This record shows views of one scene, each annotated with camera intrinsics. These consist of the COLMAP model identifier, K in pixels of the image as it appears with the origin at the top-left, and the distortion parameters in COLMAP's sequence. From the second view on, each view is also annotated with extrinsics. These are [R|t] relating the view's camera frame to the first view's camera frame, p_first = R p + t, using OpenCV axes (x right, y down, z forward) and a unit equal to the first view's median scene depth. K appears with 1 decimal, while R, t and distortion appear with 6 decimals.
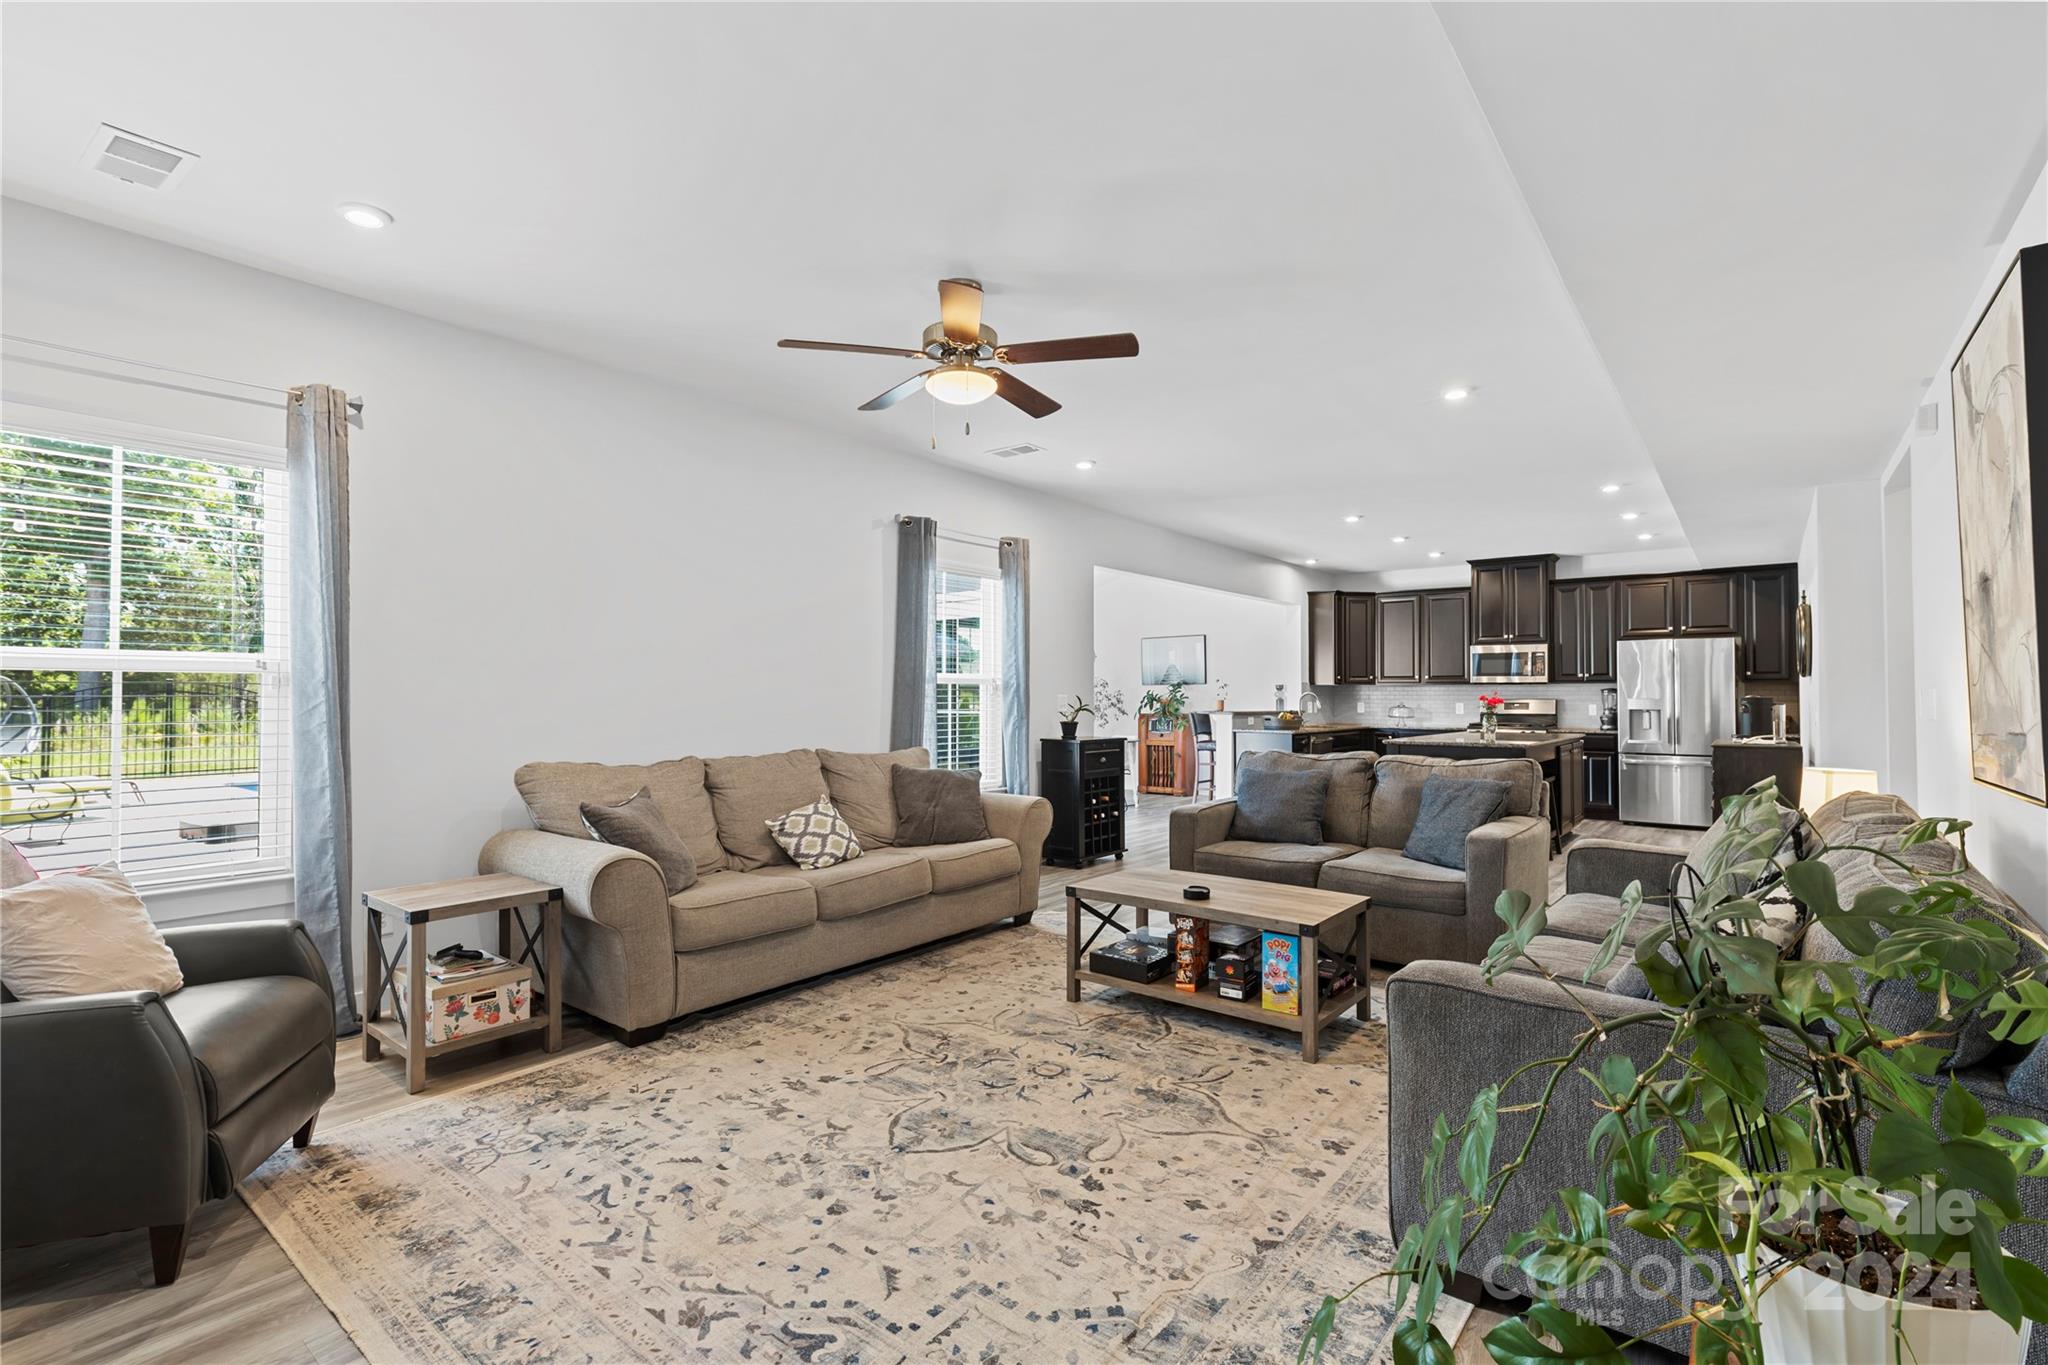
lens RADIAL K [[927.8, 0, 1022.9], [0, 927.8, 687.2], [0, 0, 1]] dist [0.007702, -0.000889]
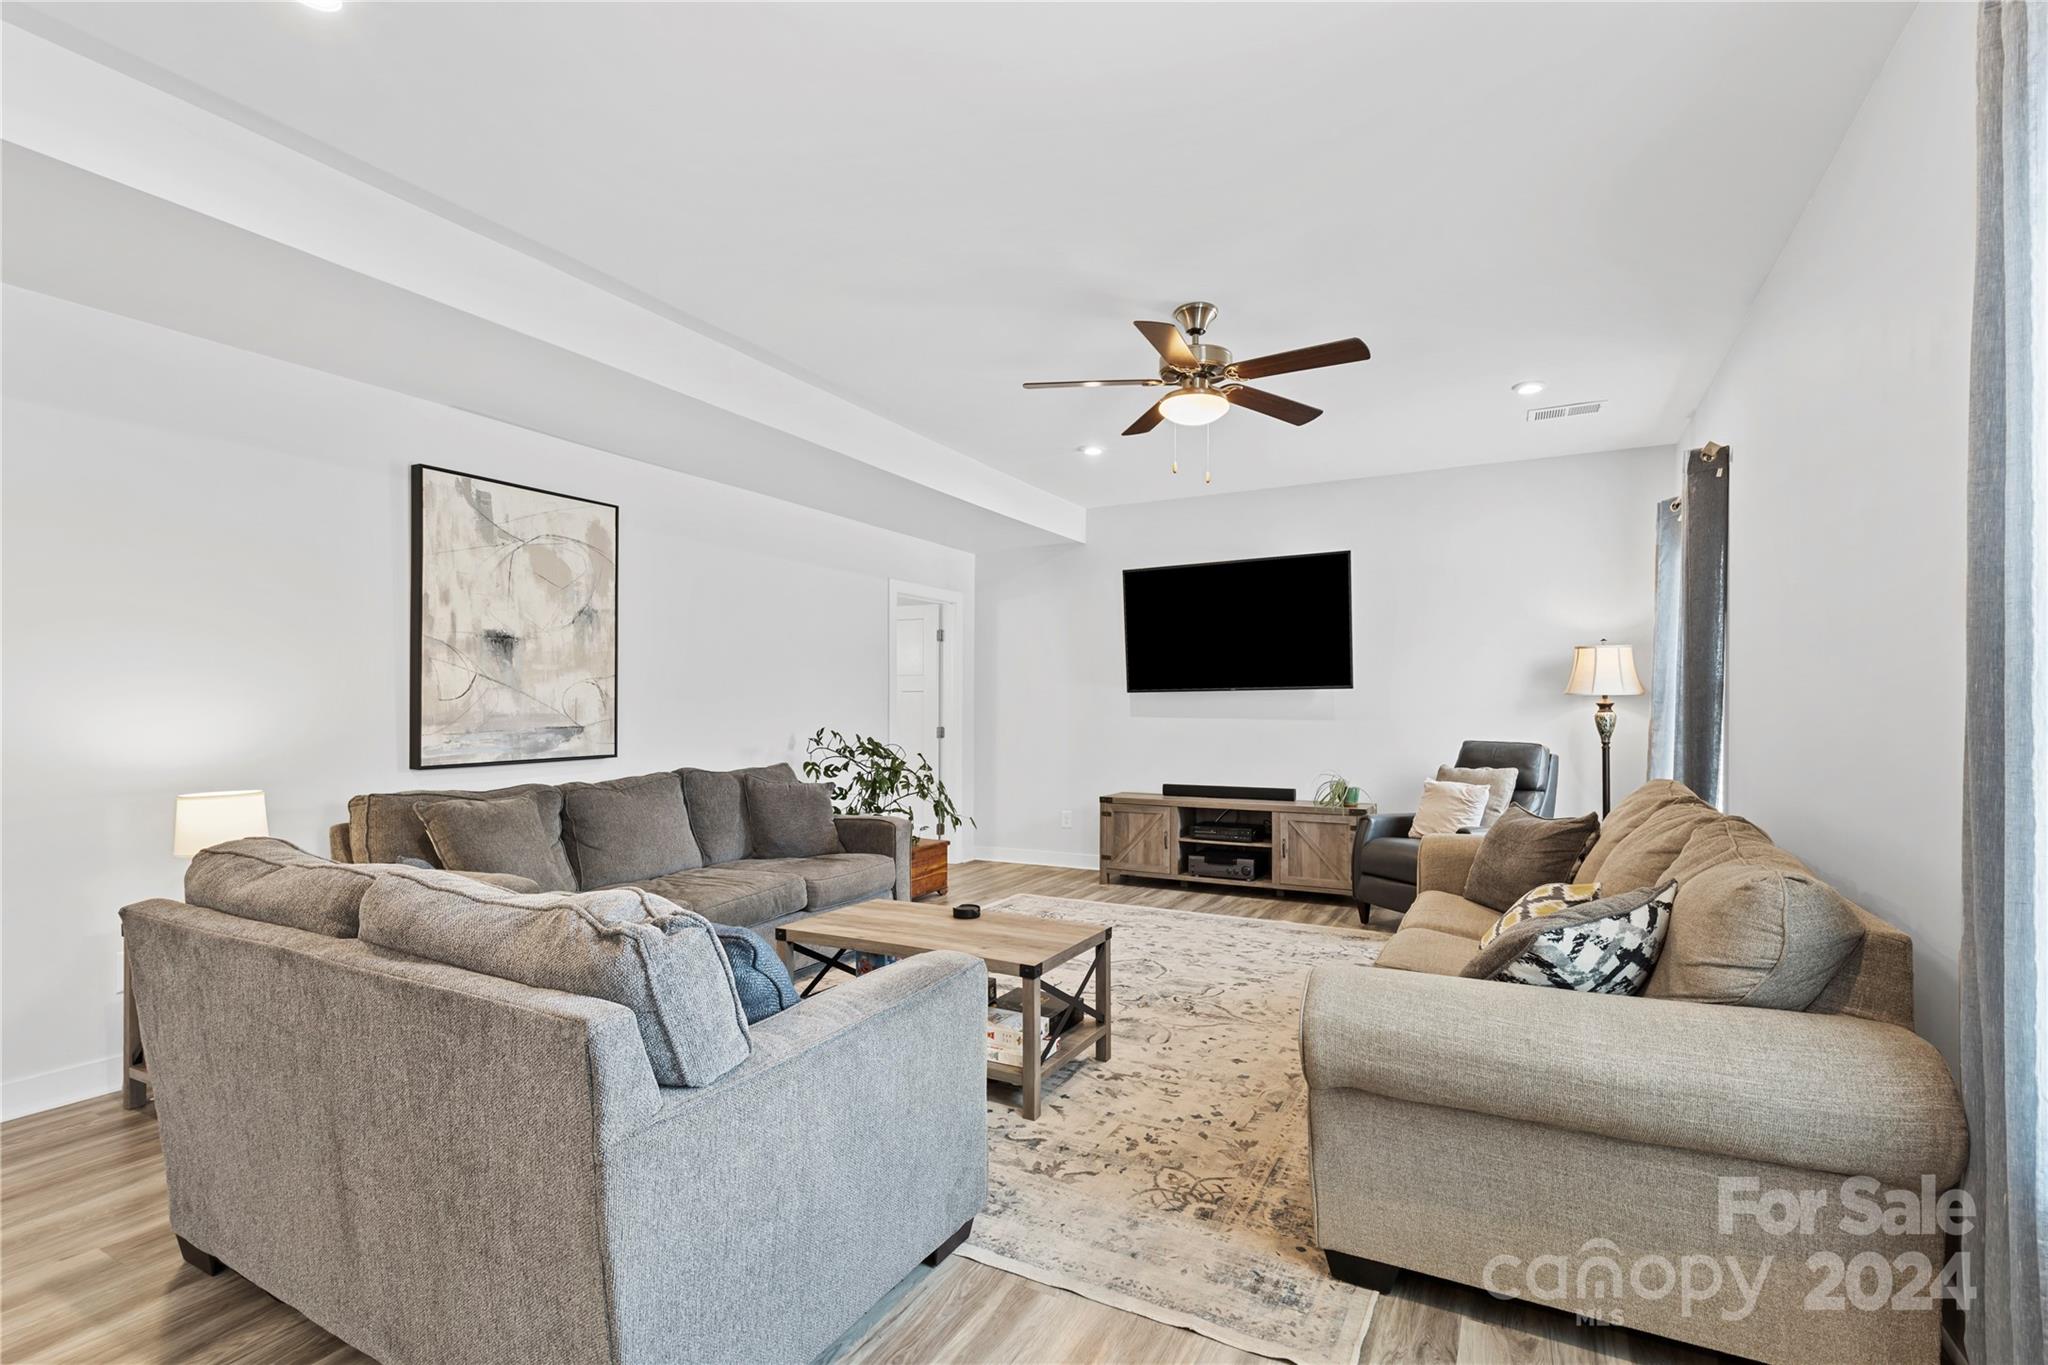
lens RADIAL K [[927.8, 0, 1031.5], [0, 927.8, 701.1], [0, 0, 1]] dist [0.007702, -0.000889]
pose [[-0.982798, -0.003124, -0.184659, 0.348073], [-0.000882, 0.999925, -0.012221, 0.017775], [0.184684, -0.011848, -0.982727, 2.276012]]
